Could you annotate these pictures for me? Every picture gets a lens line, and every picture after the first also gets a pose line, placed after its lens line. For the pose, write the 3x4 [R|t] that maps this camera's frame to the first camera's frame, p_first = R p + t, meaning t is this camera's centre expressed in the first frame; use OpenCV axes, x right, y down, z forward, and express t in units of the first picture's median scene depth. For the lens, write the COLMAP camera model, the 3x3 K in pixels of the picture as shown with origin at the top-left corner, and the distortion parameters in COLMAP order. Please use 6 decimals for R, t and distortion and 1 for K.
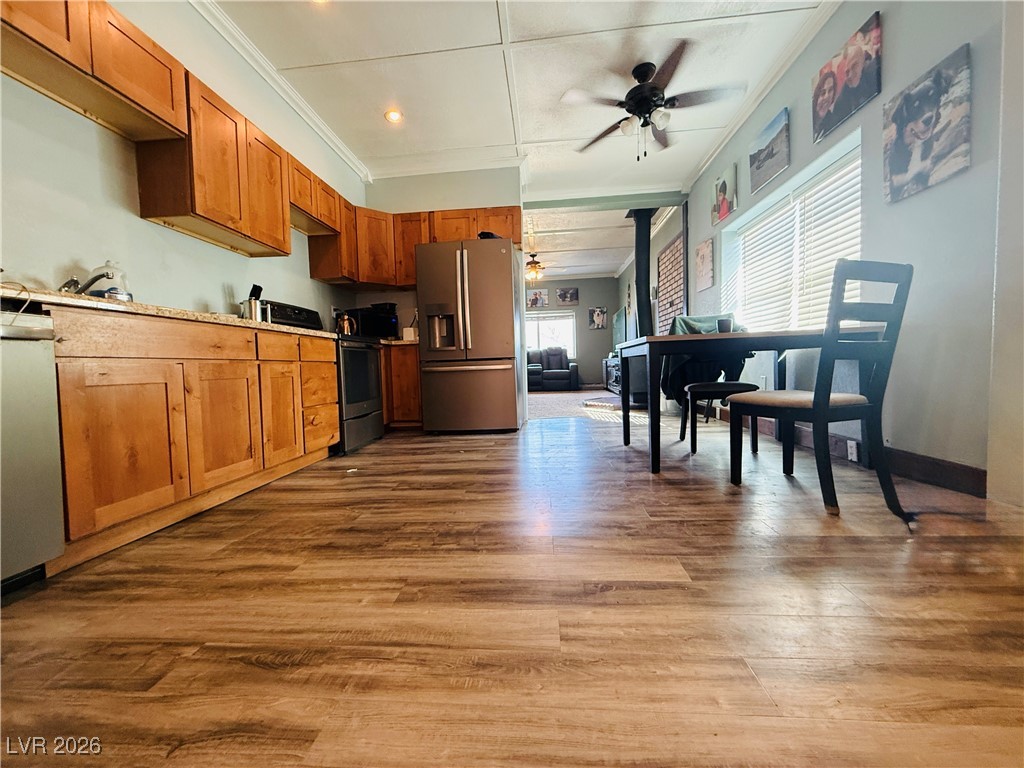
lens RADIAL K [[406.7, 0, 513.1], [0, 406.7, 381.3], [0, 0, 1]] dist [-0.003102, 0.000006]
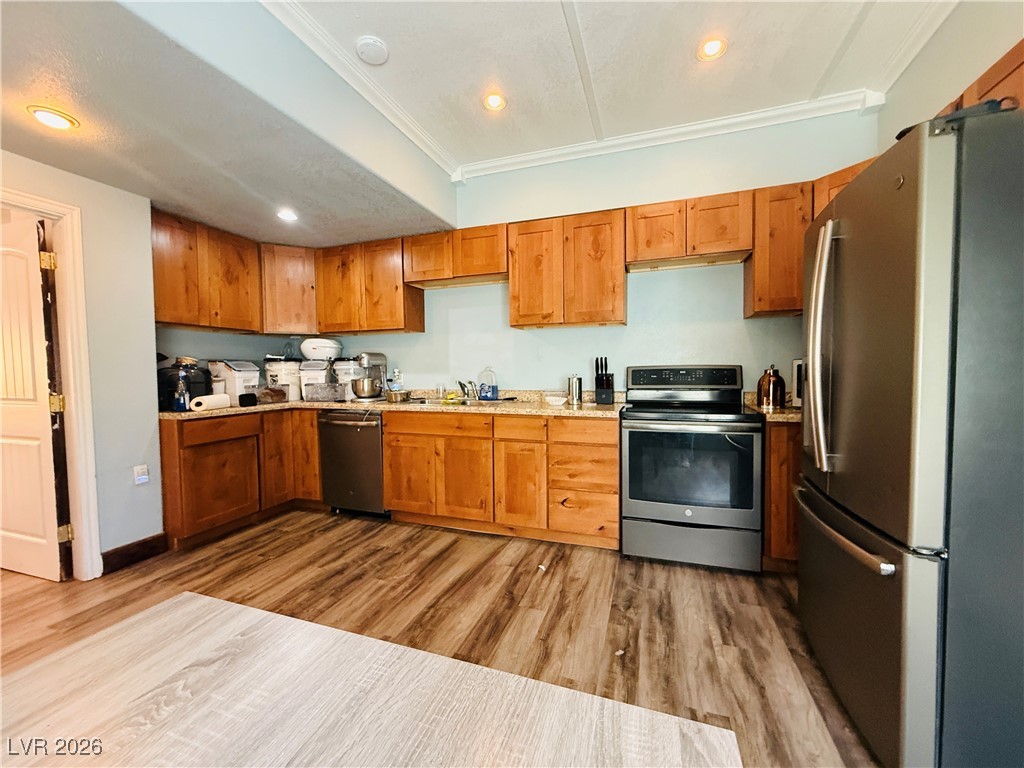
lens RADIAL K [[406.7, 0, 512.8], [0, 406.7, 387.6], [0, 0, 1]] dist [-0.003102, 0.000006]
pose [[-0.250807, 0.077265, -0.964949, 0.670623], [-0.023396, 0.996035, 0.085835, -0.371928], [0.967754, 0.044104, -0.248005, 1.581254]]
